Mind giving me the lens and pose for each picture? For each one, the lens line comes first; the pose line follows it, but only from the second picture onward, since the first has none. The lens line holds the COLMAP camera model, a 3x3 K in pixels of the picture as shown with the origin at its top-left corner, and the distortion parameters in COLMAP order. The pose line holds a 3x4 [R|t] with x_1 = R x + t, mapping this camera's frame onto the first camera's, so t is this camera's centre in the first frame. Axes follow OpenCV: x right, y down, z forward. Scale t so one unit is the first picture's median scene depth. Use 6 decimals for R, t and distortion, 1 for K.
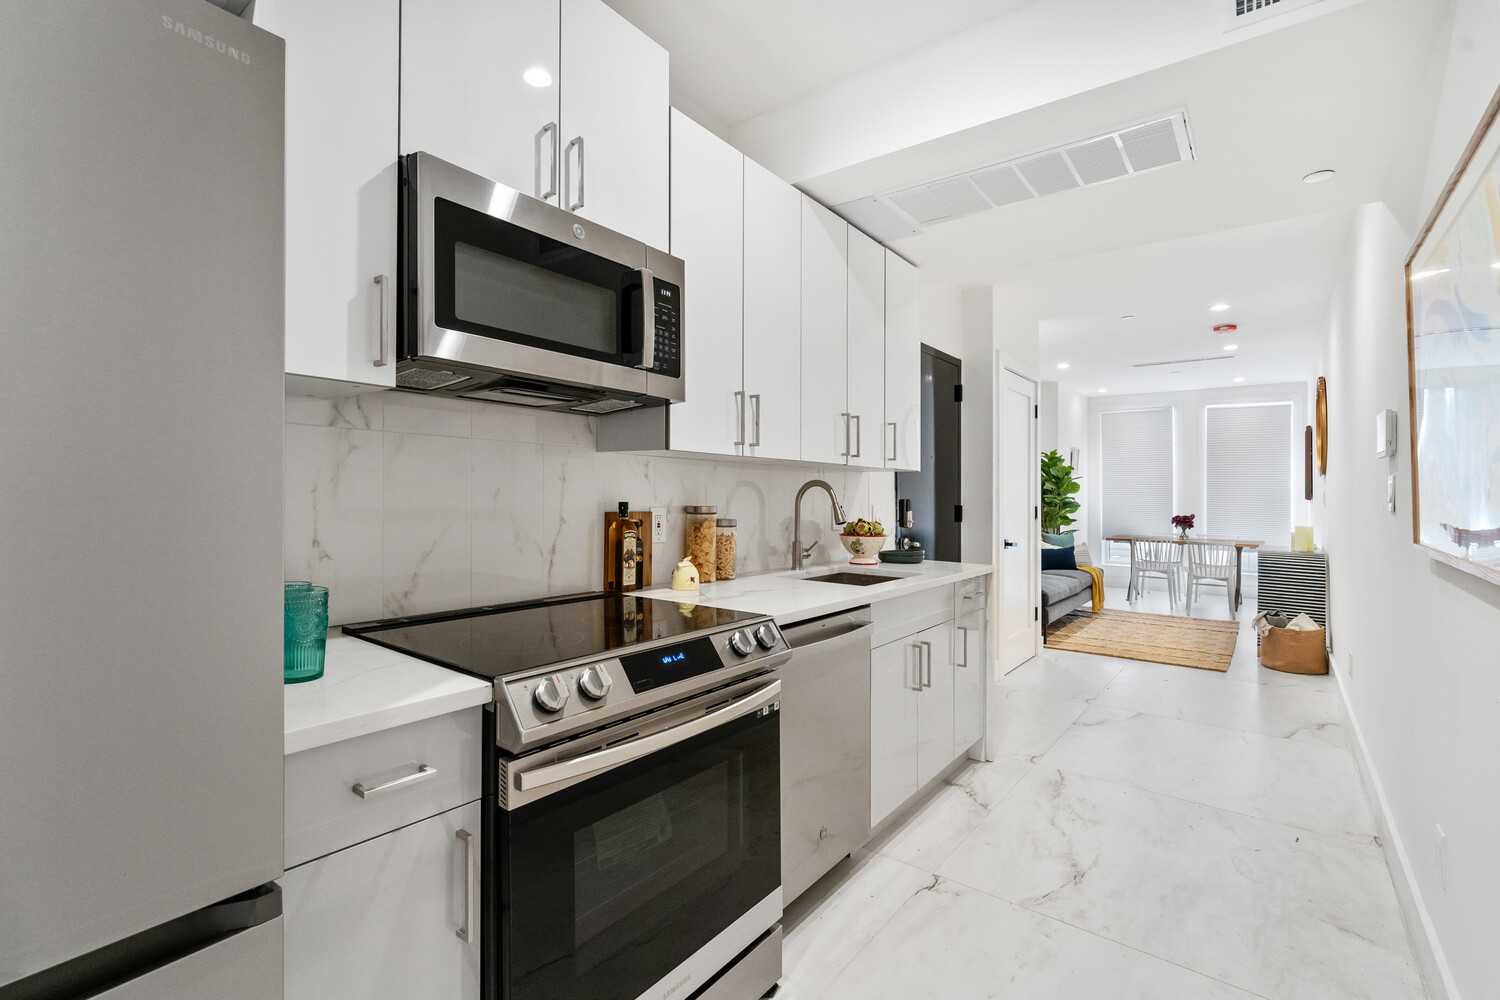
lens RADIAL K [[660.9, 0, 743.2], [0, 660.9, 485.0], [0, 0, 1]] dist [0.000498, 0.000064]
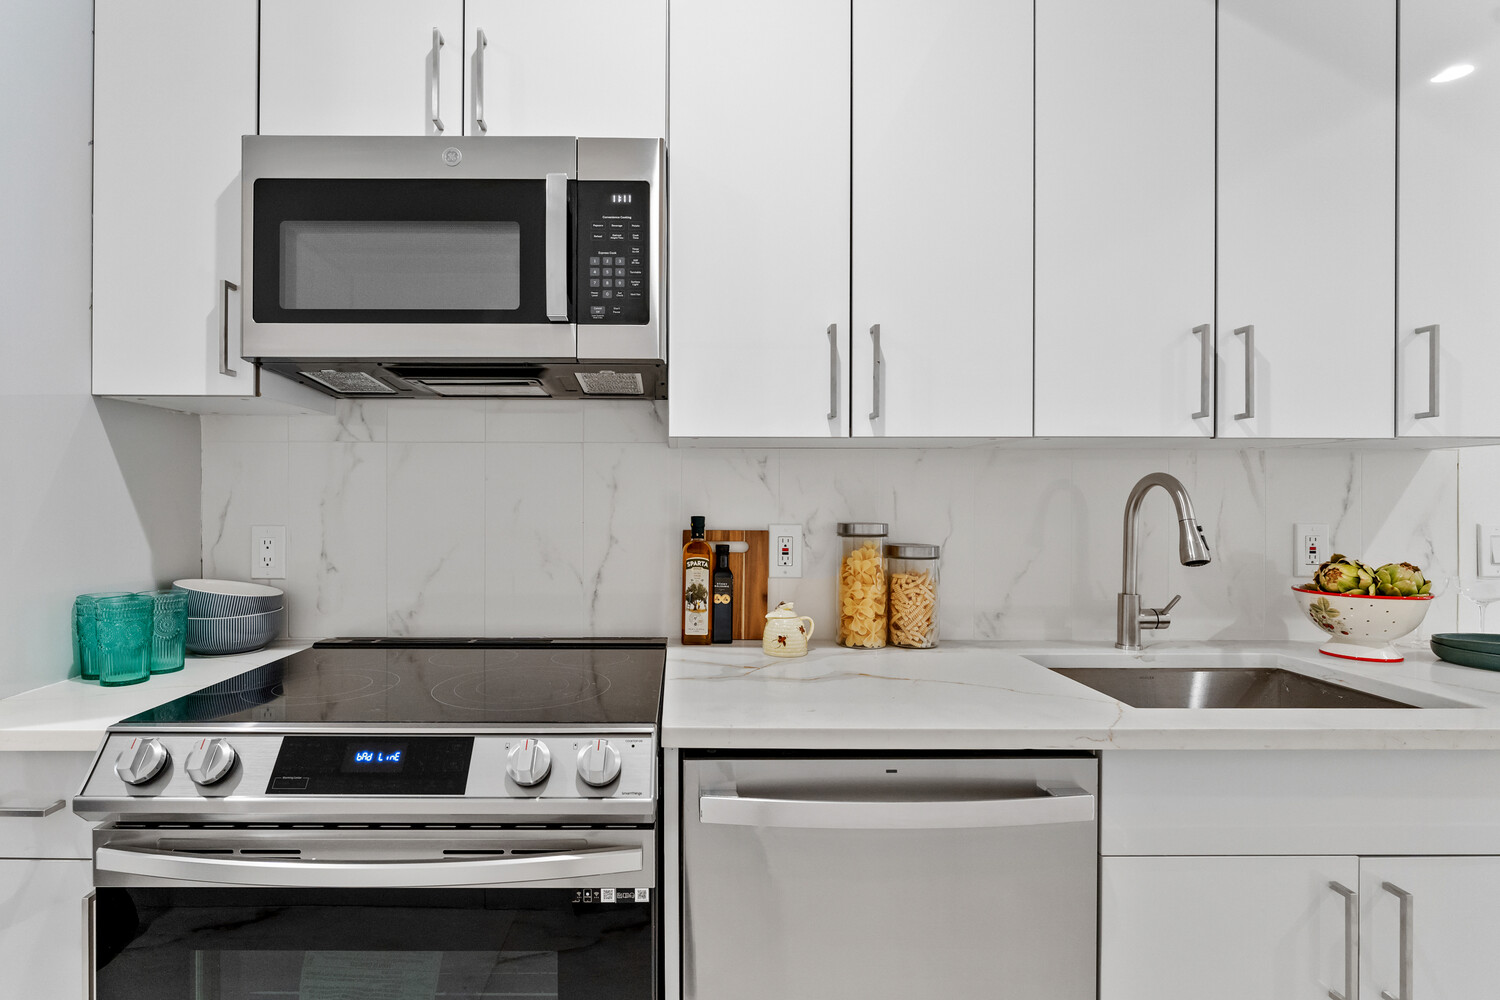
lens RADIAL K [[724.0, 0, 747.4], [0, 724.0, 504.9], [0, 0, 1]] dist [-0.002861, -0.001590]
pose [[0.628353, -0.009418, -0.777871, 0.454144], [0.017658, 0.999842, 0.002158, 0.012861], [0.777728, -0.015092, 0.628420, 0.560935]]
